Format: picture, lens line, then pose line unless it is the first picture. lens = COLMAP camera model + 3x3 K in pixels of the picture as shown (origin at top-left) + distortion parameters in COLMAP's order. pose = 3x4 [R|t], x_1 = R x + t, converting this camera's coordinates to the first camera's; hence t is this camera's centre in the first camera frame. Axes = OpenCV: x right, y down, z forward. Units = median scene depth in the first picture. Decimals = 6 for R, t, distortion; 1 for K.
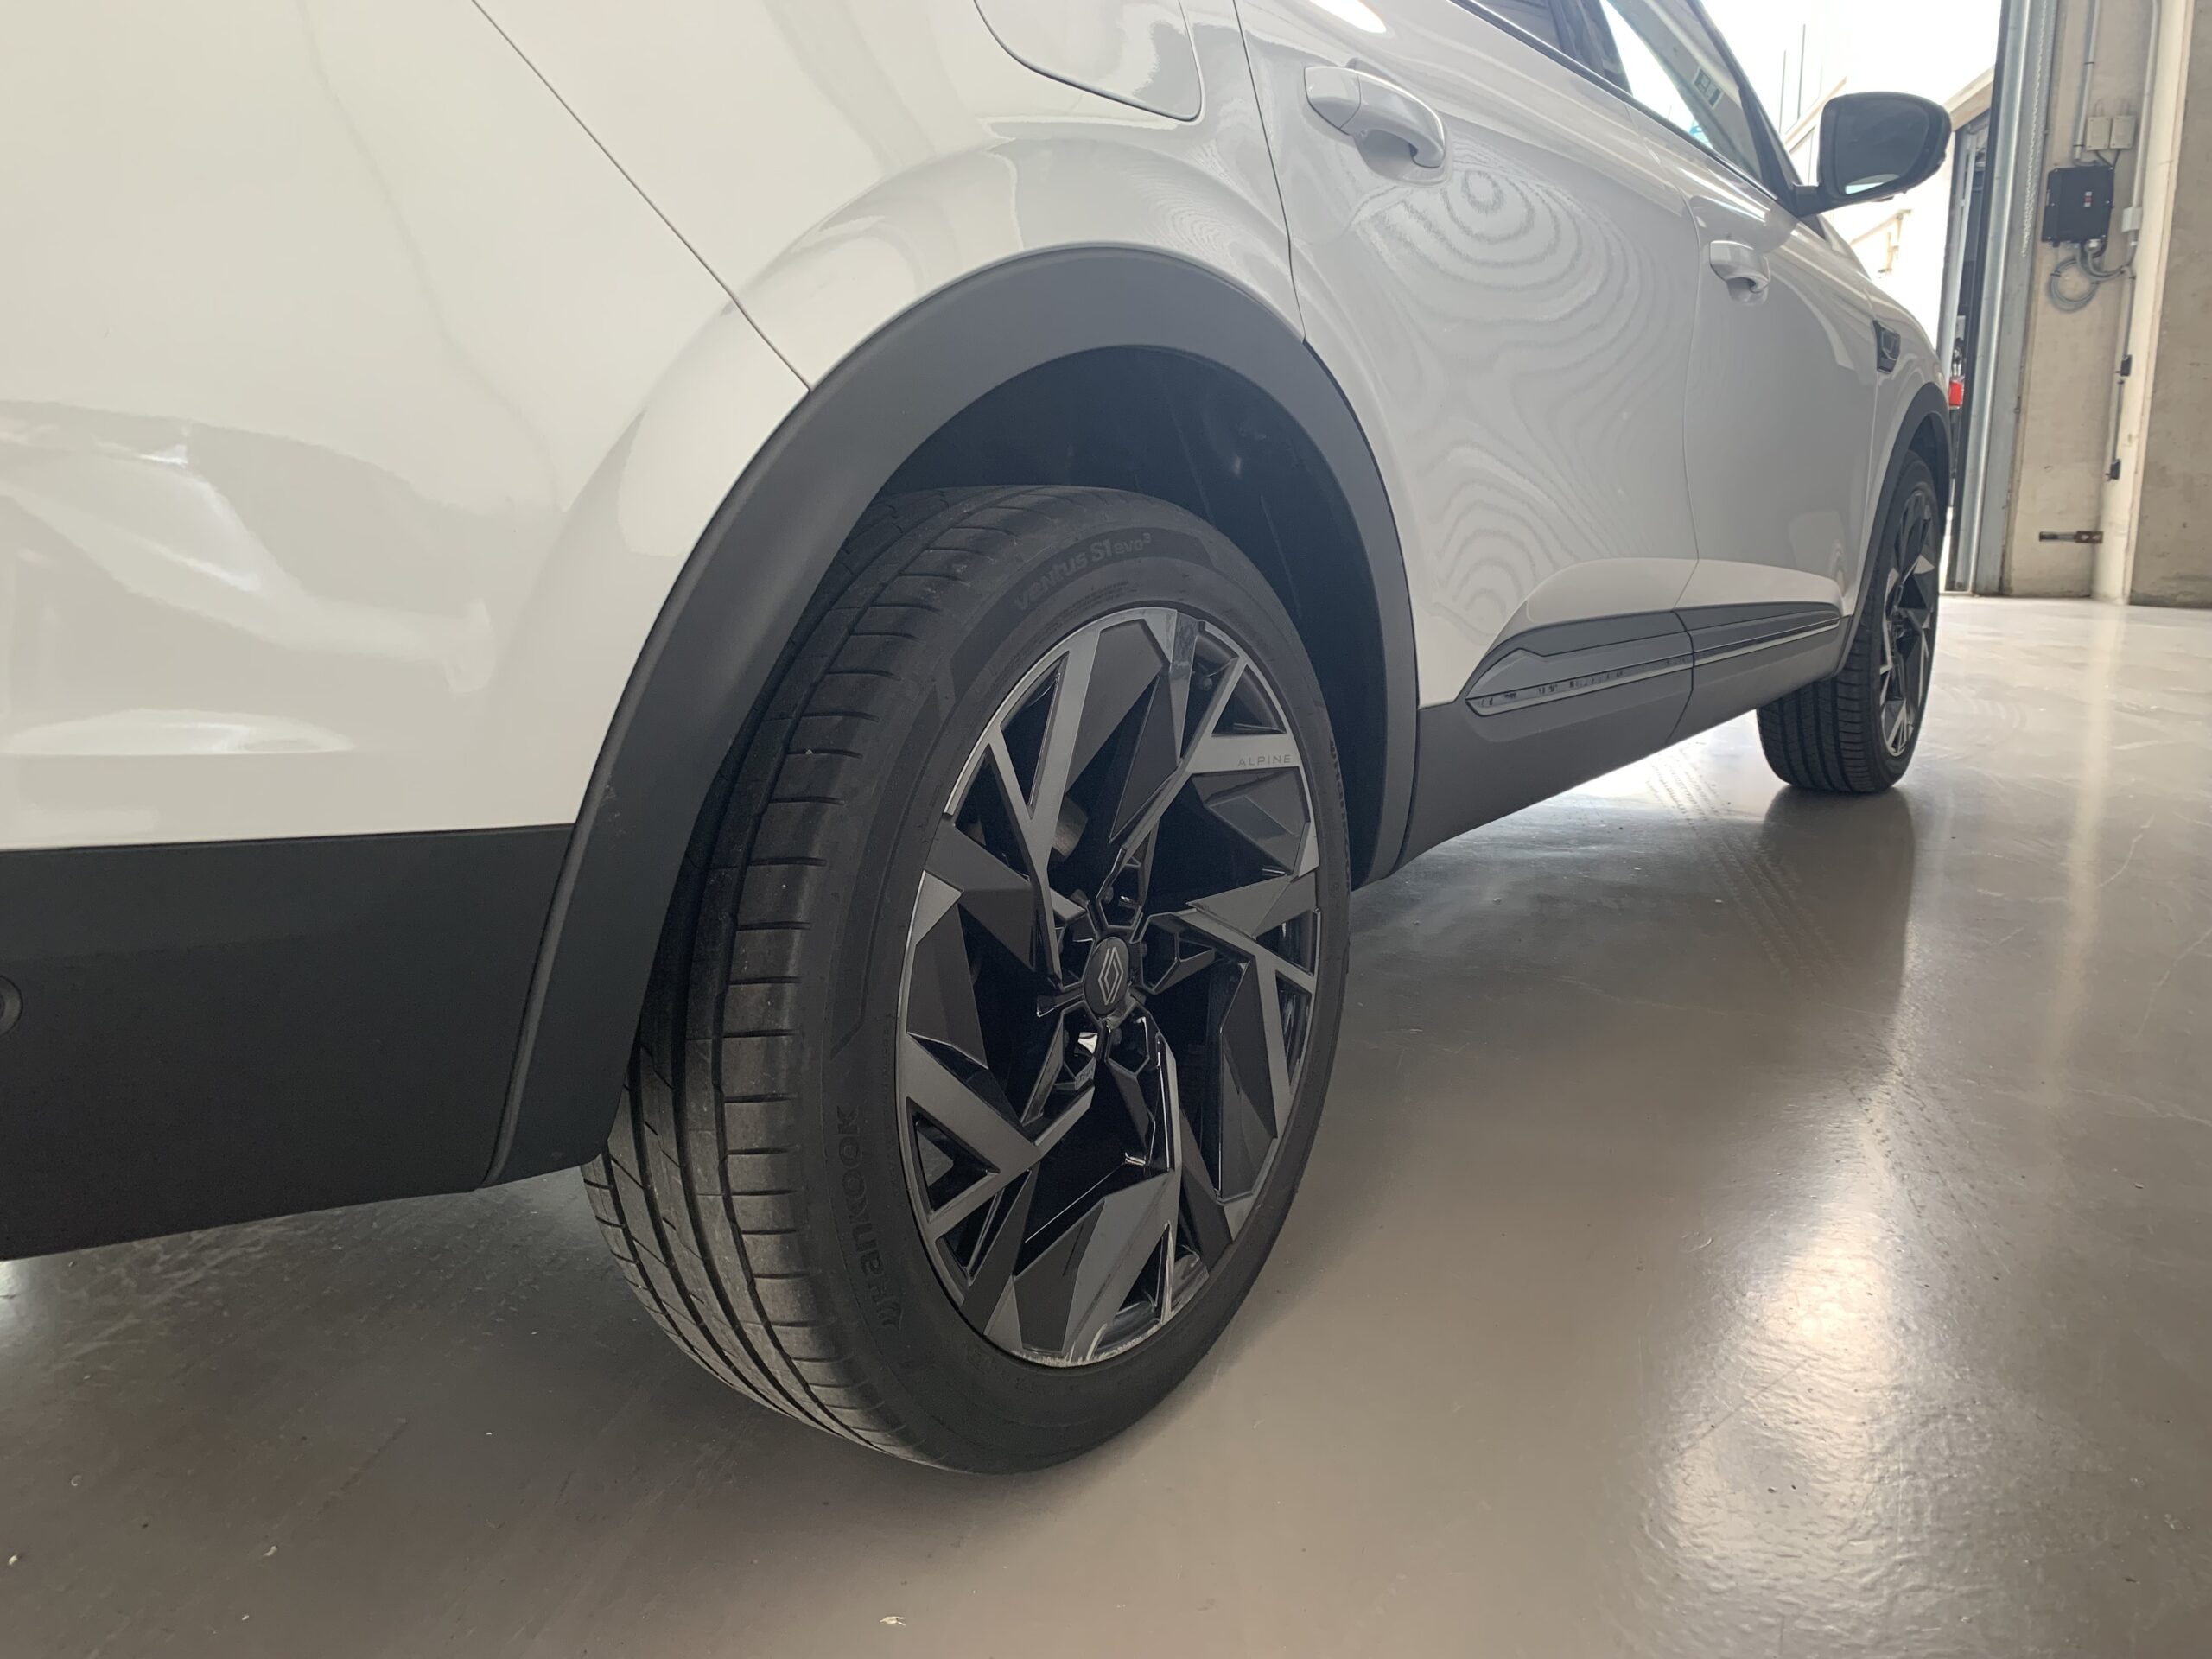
lens RADIAL K [[1661.4, 0, 1101.2], [0, 1661.4, 828.3], [0, 0, 1]] dist [-0.006952, -0.002905]
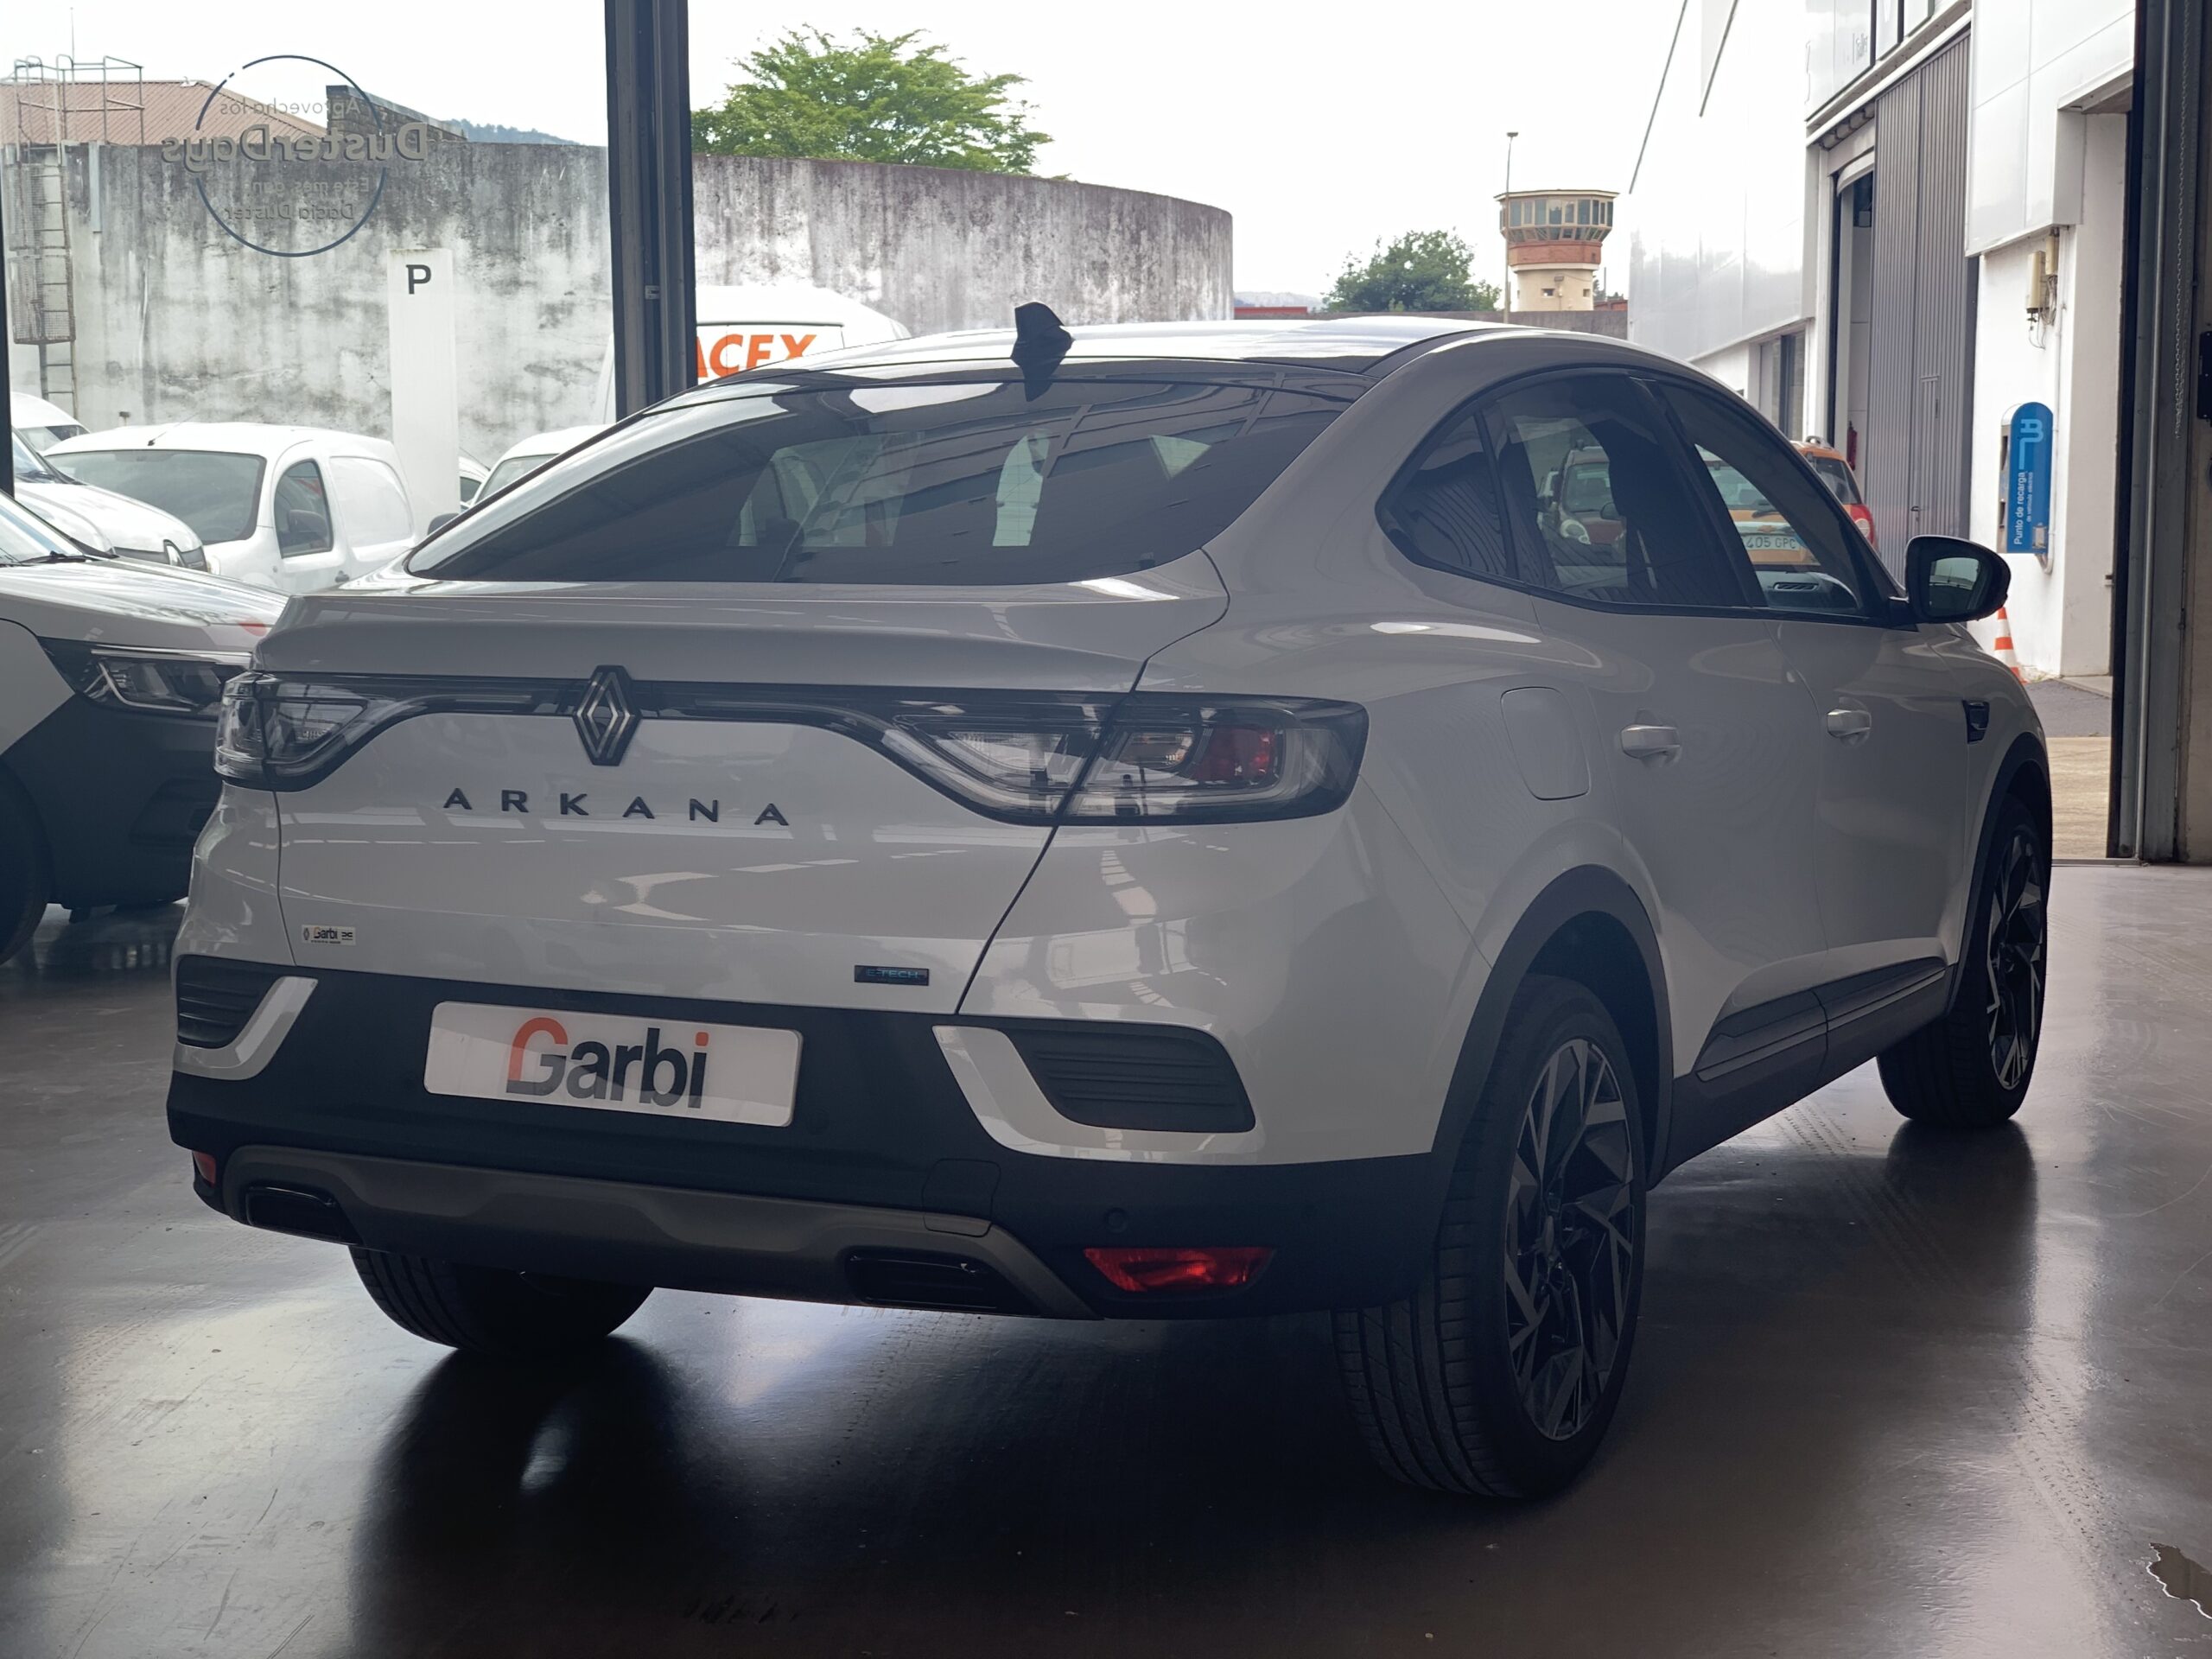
lens RADIAL K [[3353.6, 0, 1107.4], [0, 3353.6, 829.7], [0, 0, 1]] dist [-0.017438, 0.000000]
pose [[0.988844, -0.001958, 0.148939, -0.420727], [0.018775, 0.993577, -0.111588, 0.018866], [-0.147764, 0.113139, 0.982530, -1.074384]]
